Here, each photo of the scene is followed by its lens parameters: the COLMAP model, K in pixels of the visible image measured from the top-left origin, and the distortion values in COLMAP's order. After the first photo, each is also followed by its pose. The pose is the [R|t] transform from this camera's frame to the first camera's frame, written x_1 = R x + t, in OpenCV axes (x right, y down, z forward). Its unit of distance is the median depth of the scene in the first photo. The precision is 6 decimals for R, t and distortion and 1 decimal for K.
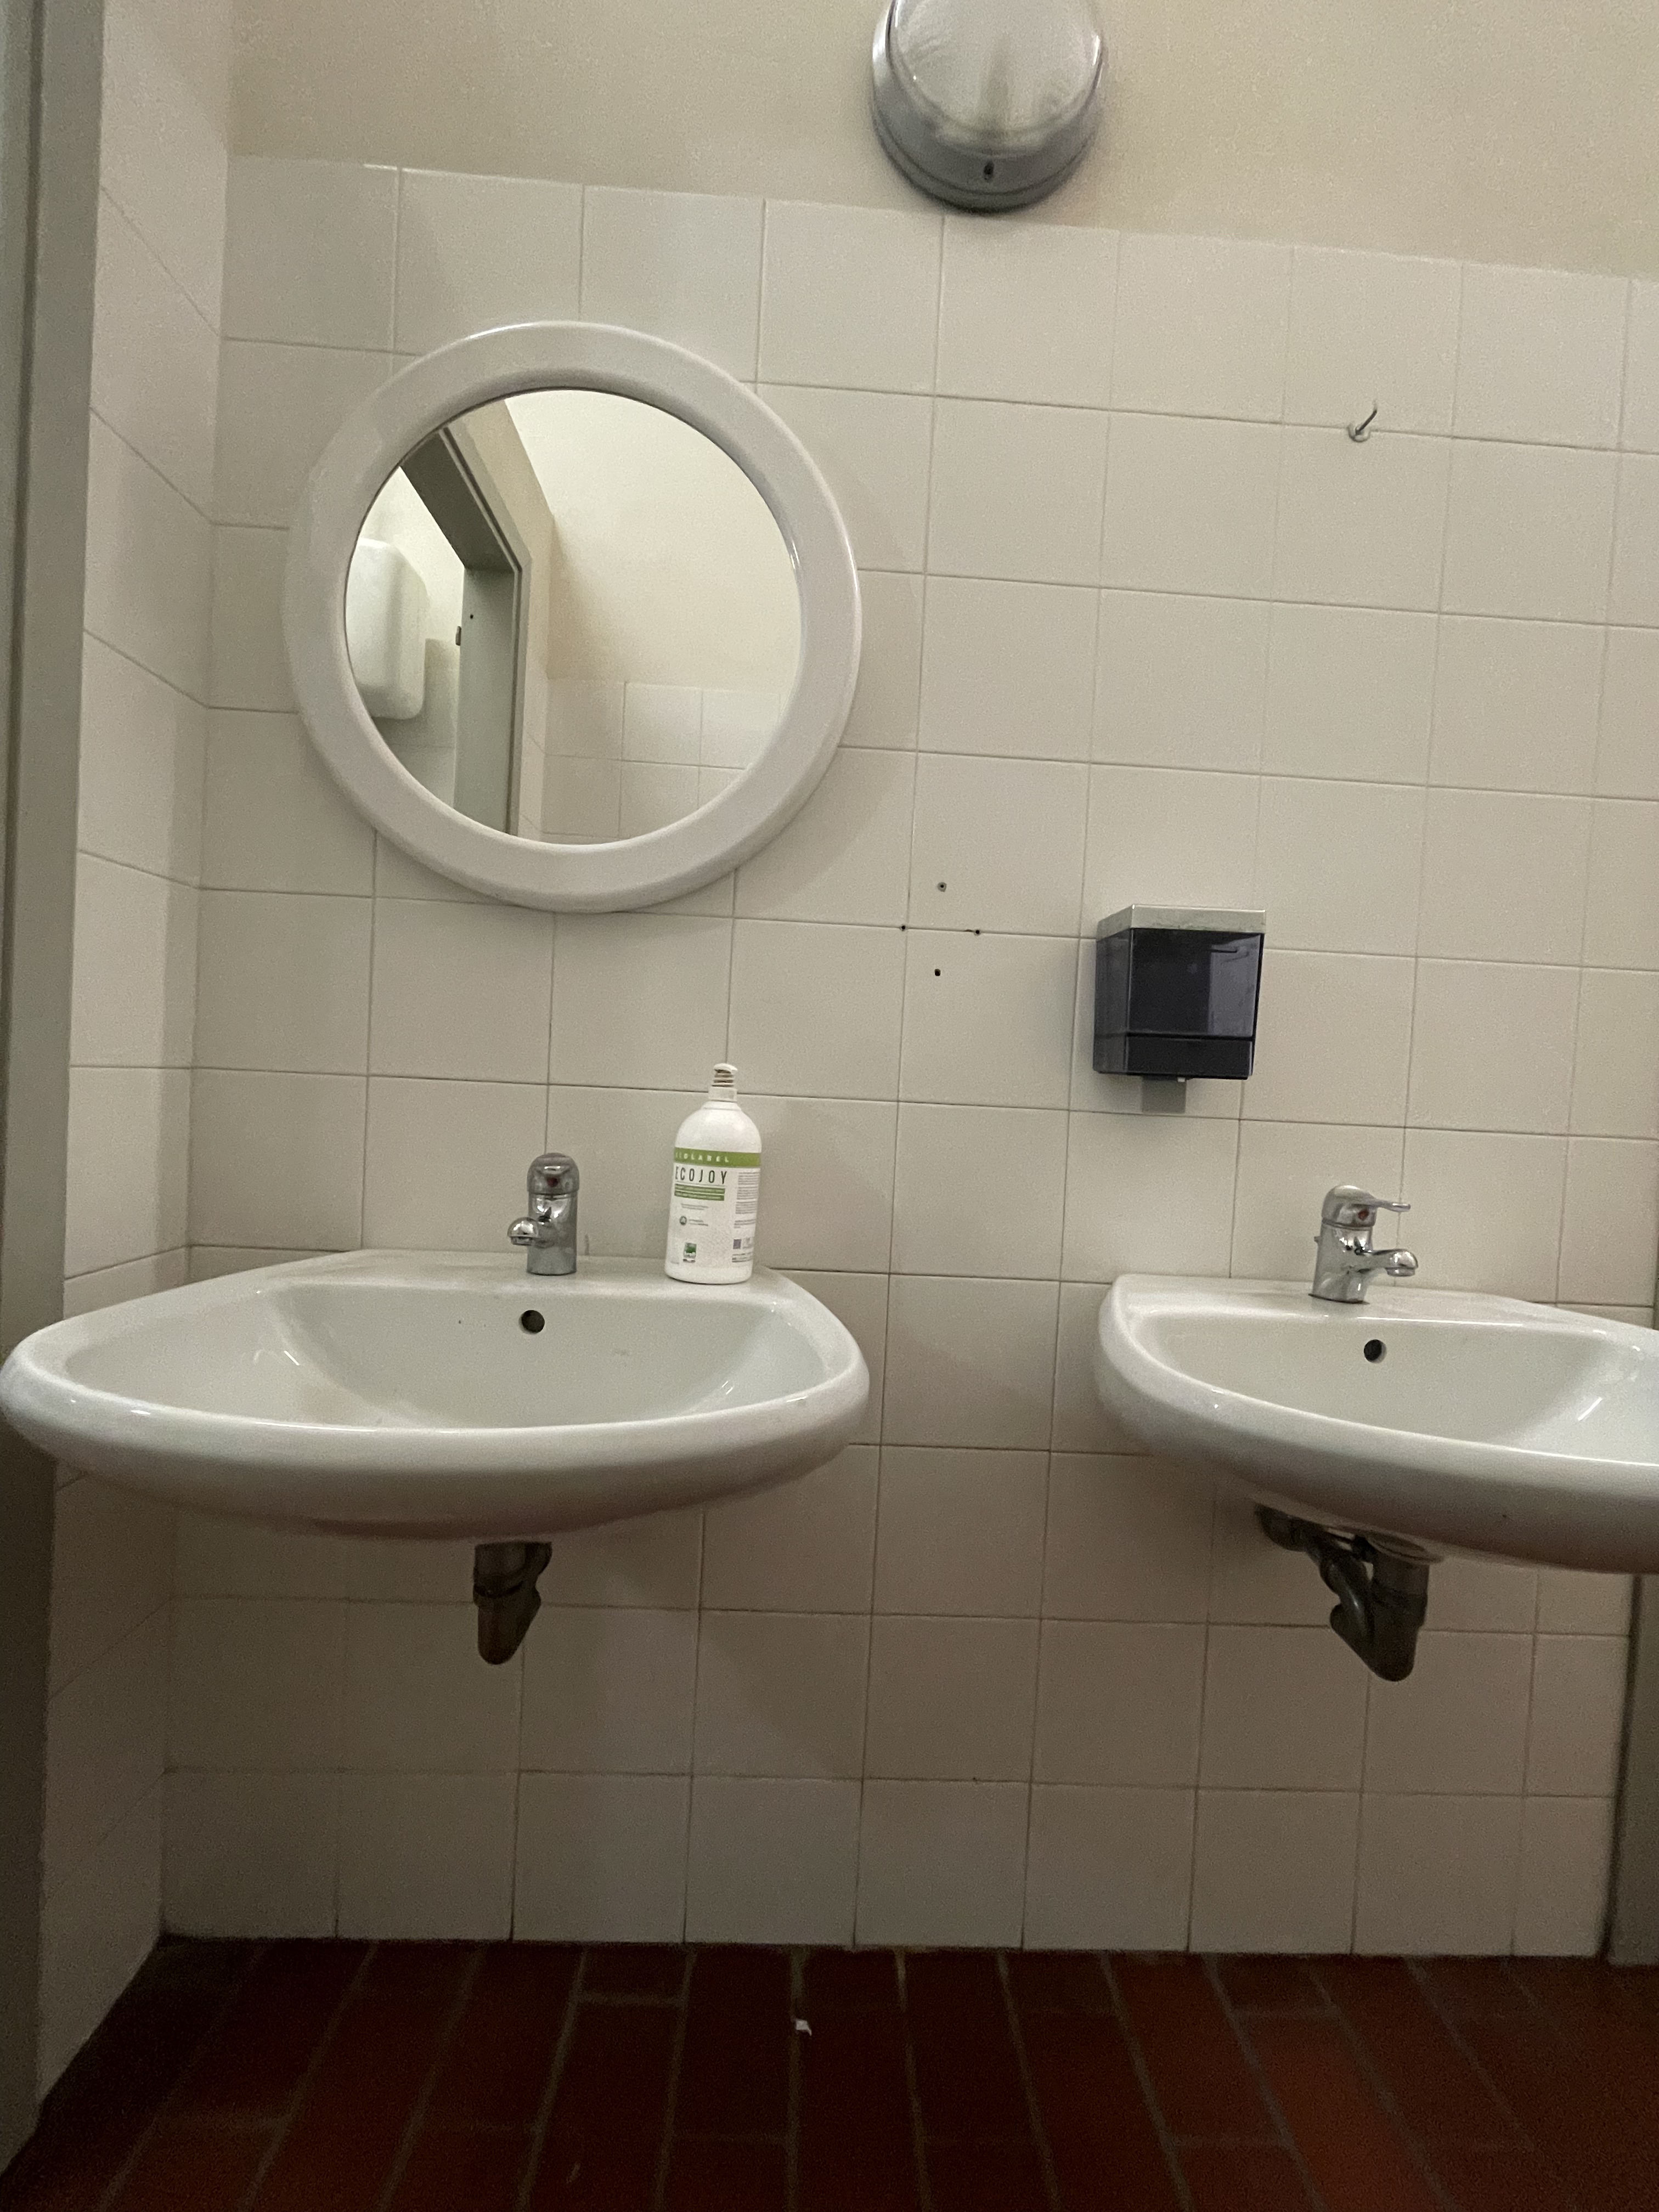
lens RADIAL K [[891.6, 0, 828.3], [0, 891.6, 1102.1], [0, 0, 1]] dist [-0.007278, 0.000778]
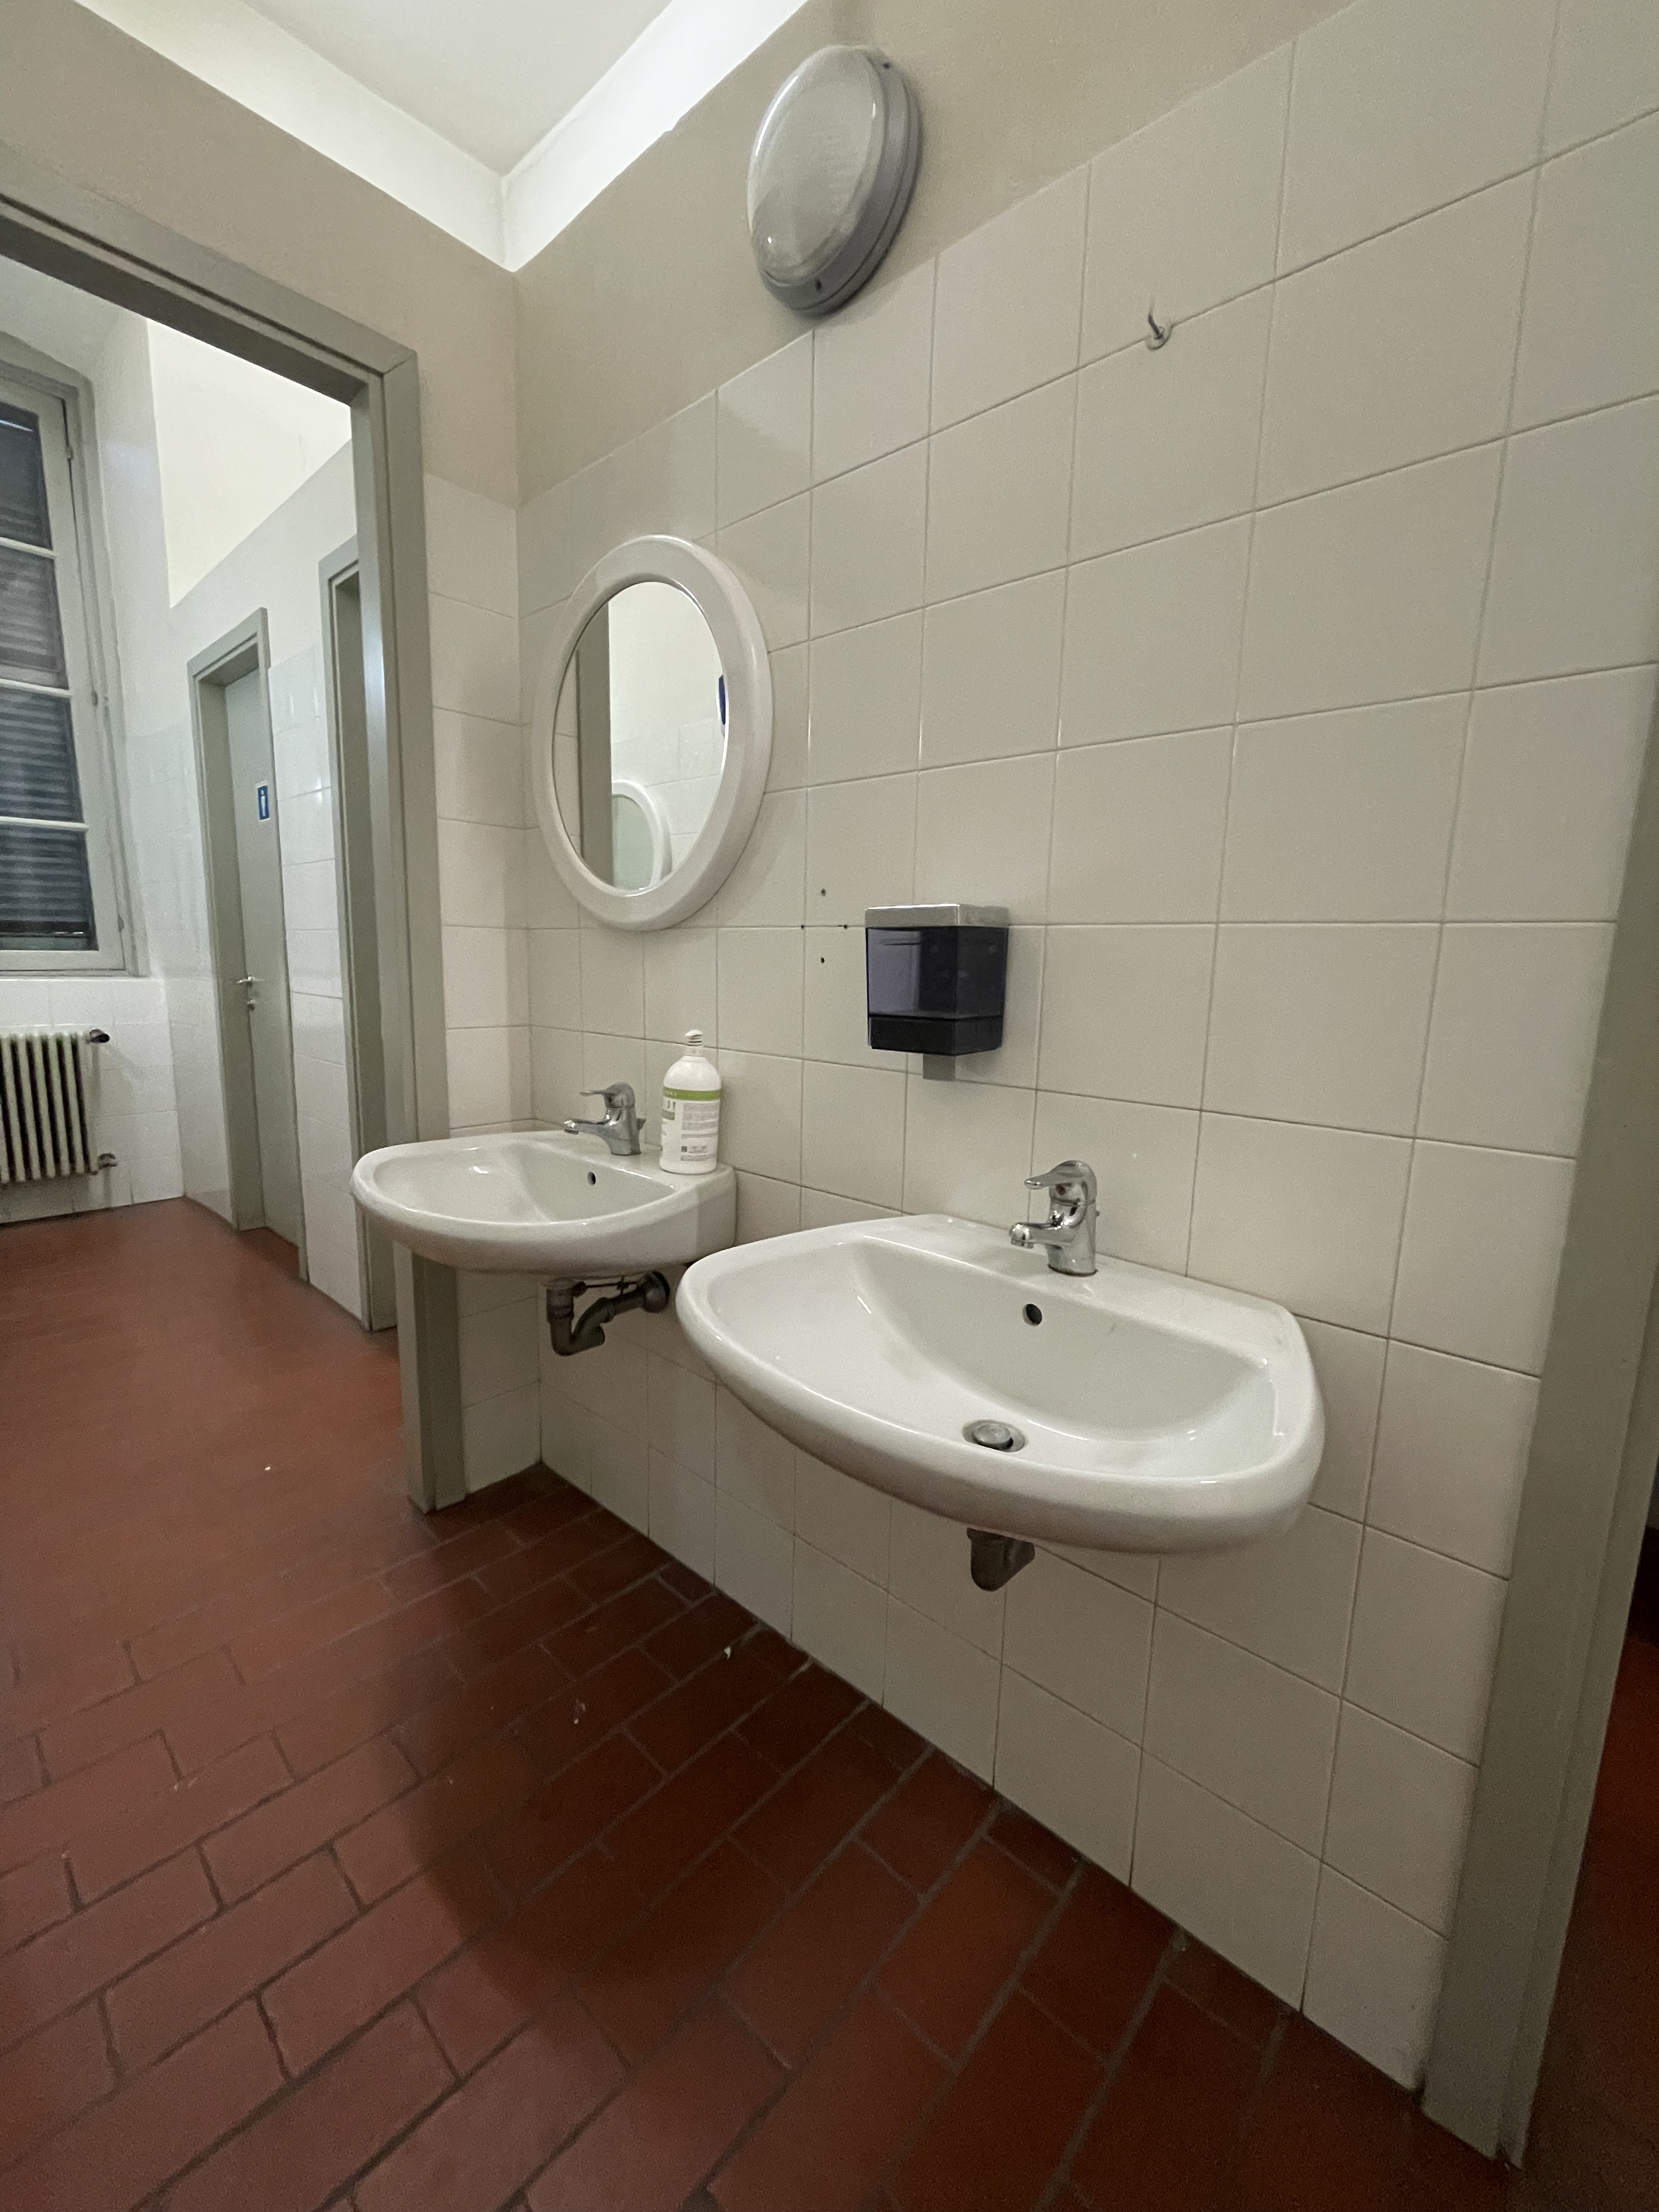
lens RADIAL K [[891.6, 0, 827.0], [0, 891.6, 1105.0], [0, 0, 1]] dist [-0.007278, 0.000778]
pose [[0.720563, 0.078836, -0.688894, 1.068636], [-0.005569, 0.994142, 0.107943, -0.079605], [0.693368, -0.073943, 0.716780, 0.069162]]
